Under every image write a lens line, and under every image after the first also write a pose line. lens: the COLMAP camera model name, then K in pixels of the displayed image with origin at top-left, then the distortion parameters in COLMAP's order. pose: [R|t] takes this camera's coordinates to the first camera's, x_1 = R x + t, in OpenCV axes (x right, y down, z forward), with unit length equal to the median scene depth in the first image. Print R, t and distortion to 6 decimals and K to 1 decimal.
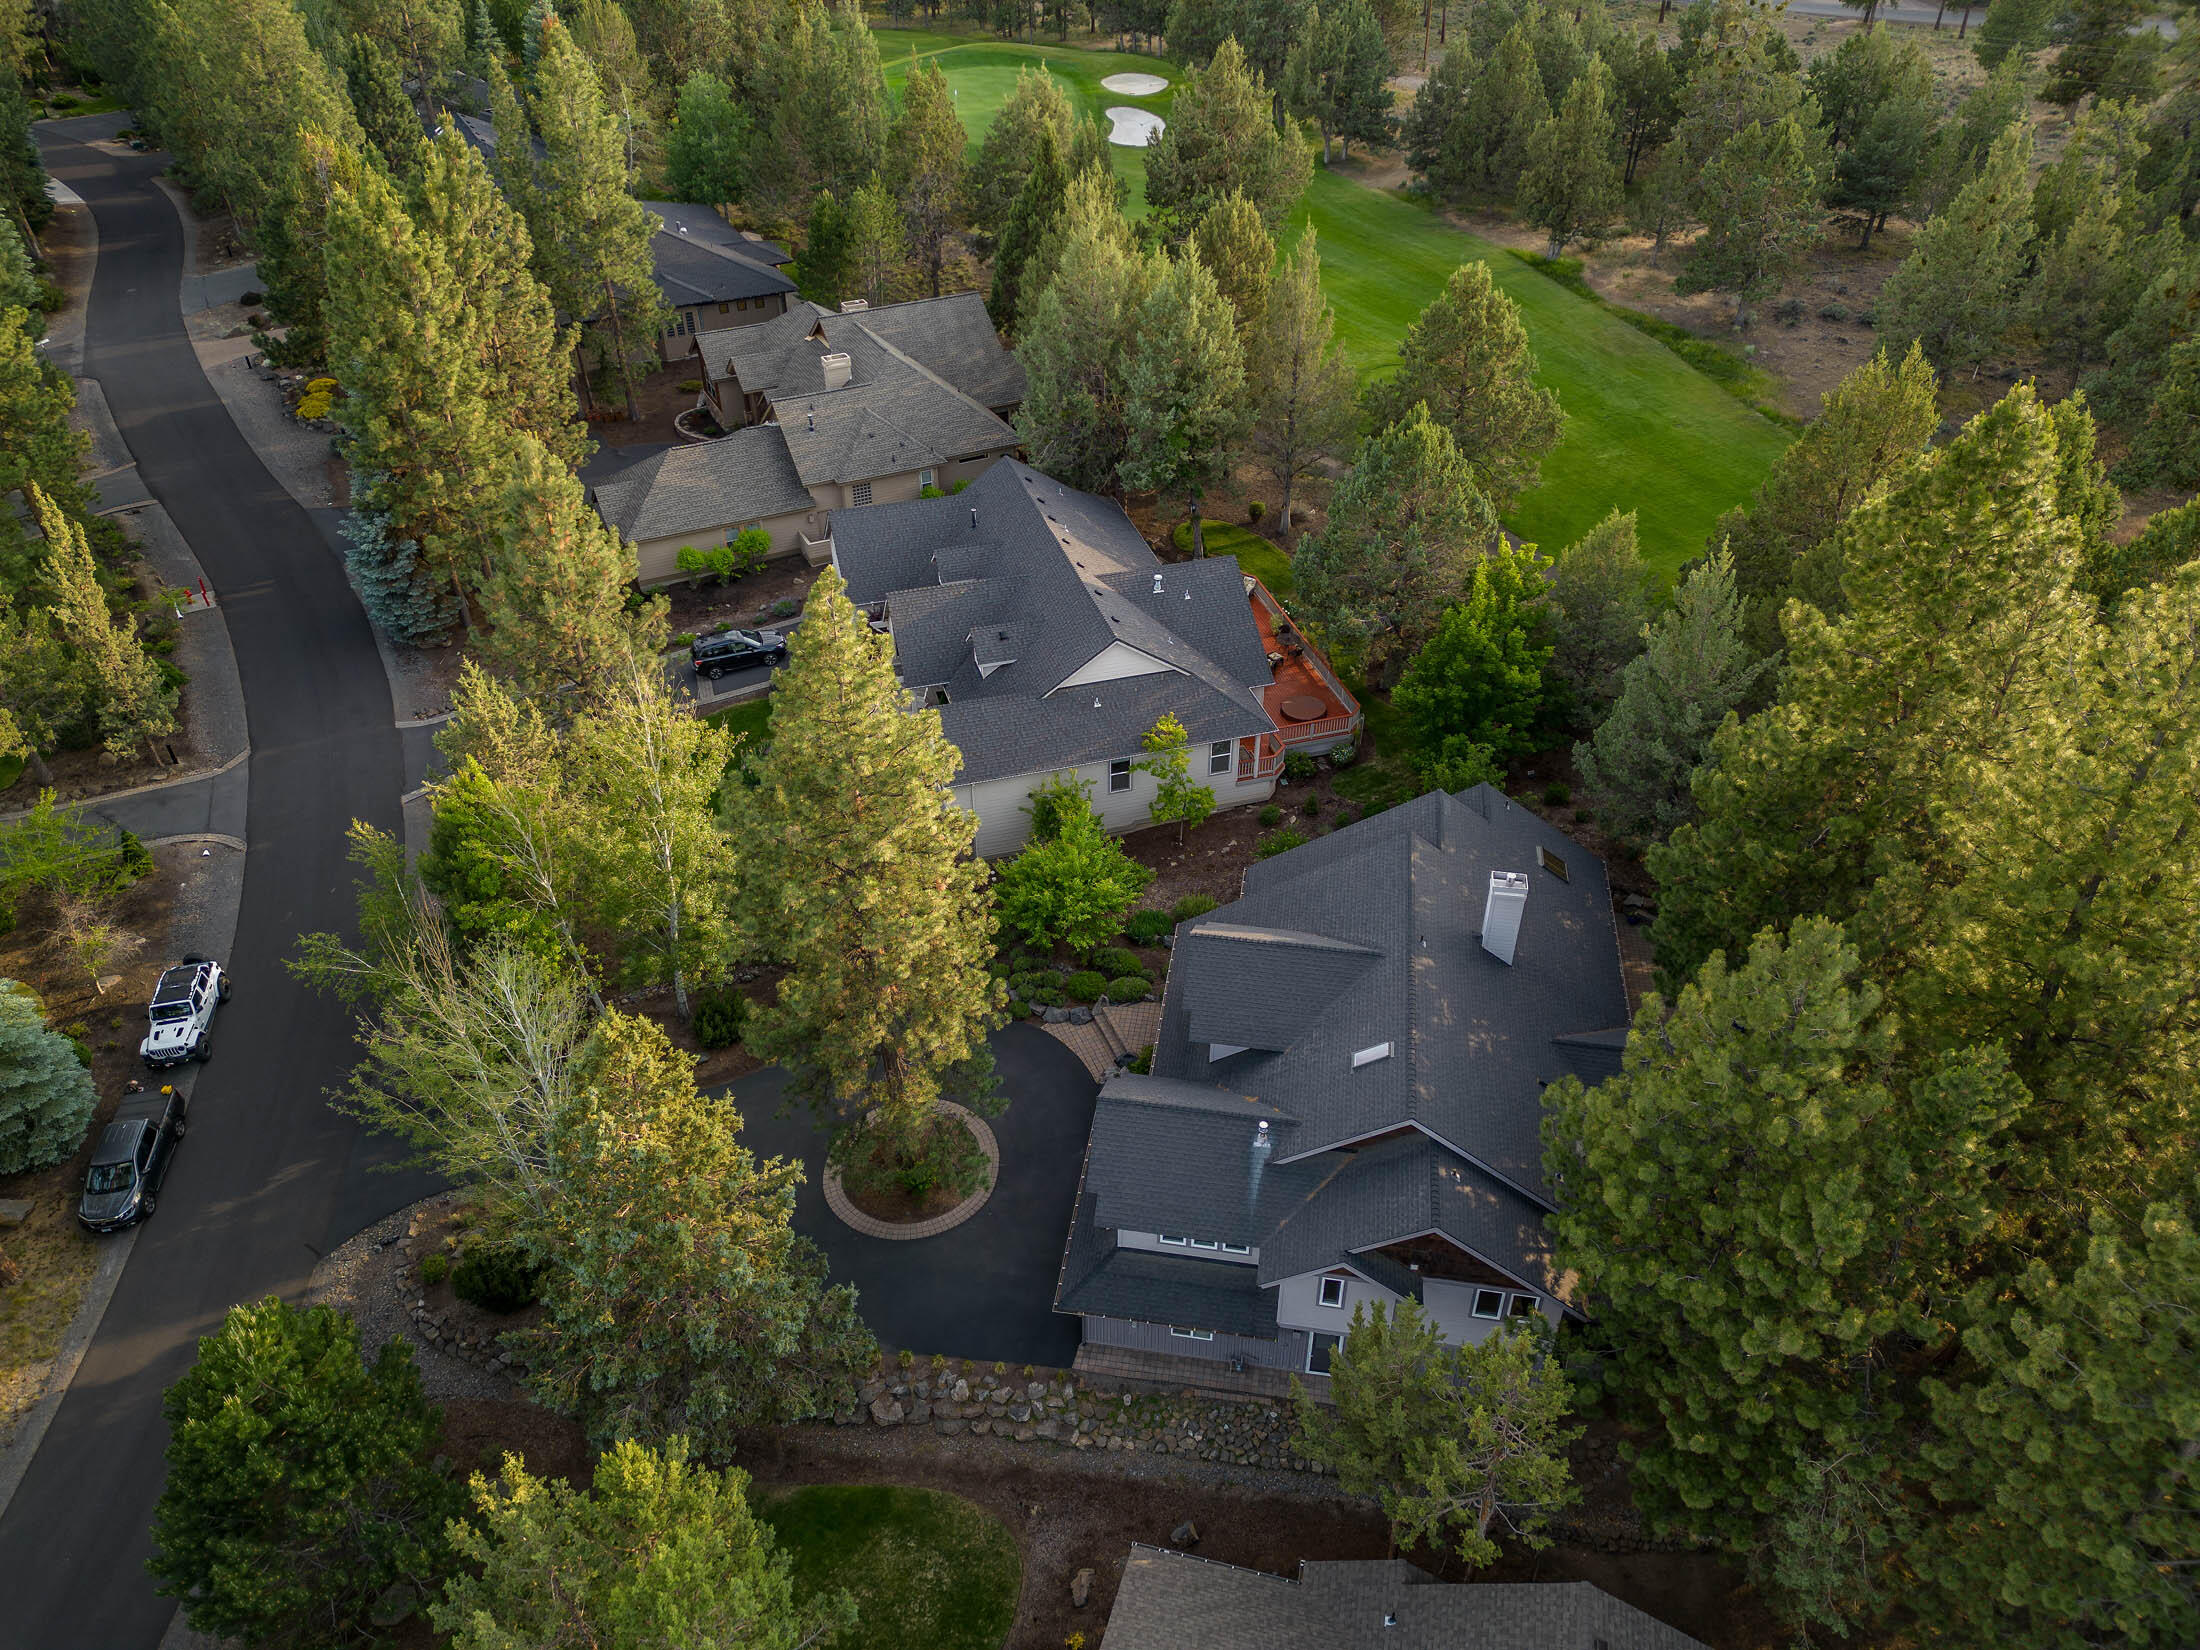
lens RADIAL K [[1515.9, 0, 1100.0], [0, 1515.9, 825.0], [0, 0, 1]] dist [0.061950, -0.056690]
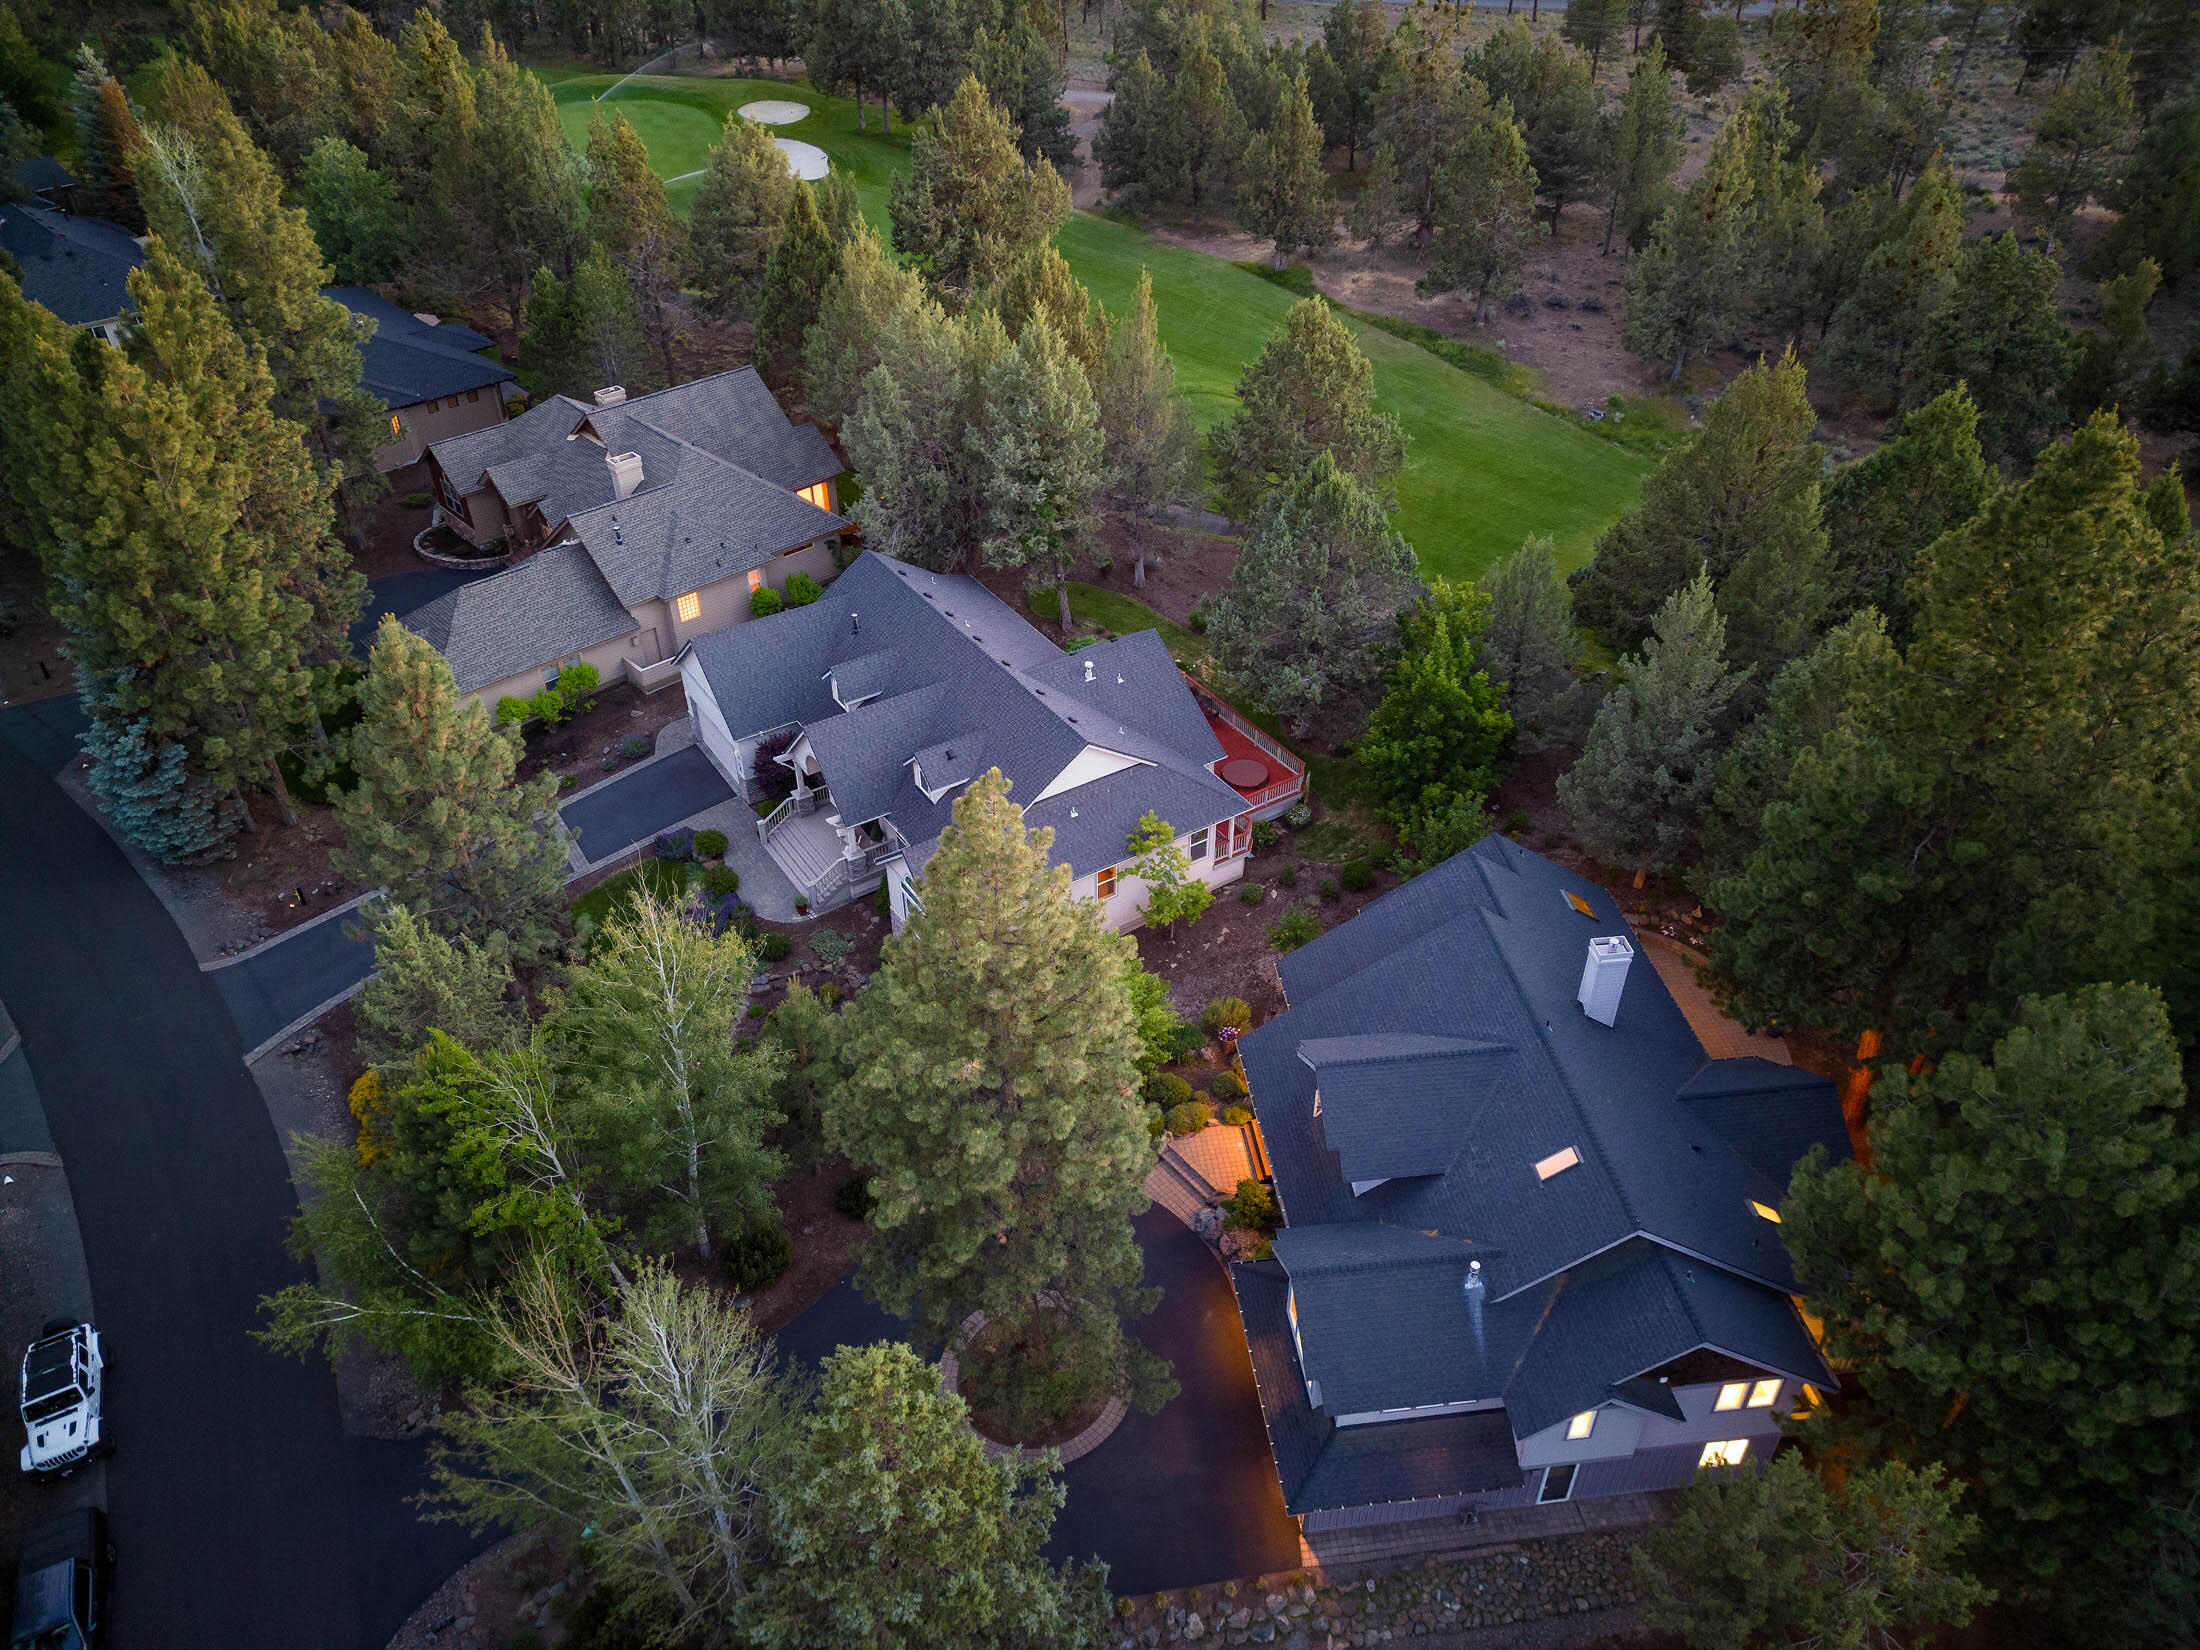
lens RADIAL K [[1515.9, 0, 1100.0], [0, 1515.9, 825.0], [0, 0, 1]] dist [0.061950, -0.056690]
pose [[0.959300, -0.170388, 0.225190, -0.166664], [0.169741, 0.985235, 0.022381, -0.077422], [-0.225679, 0.016753, 0.974058, 0.077604]]
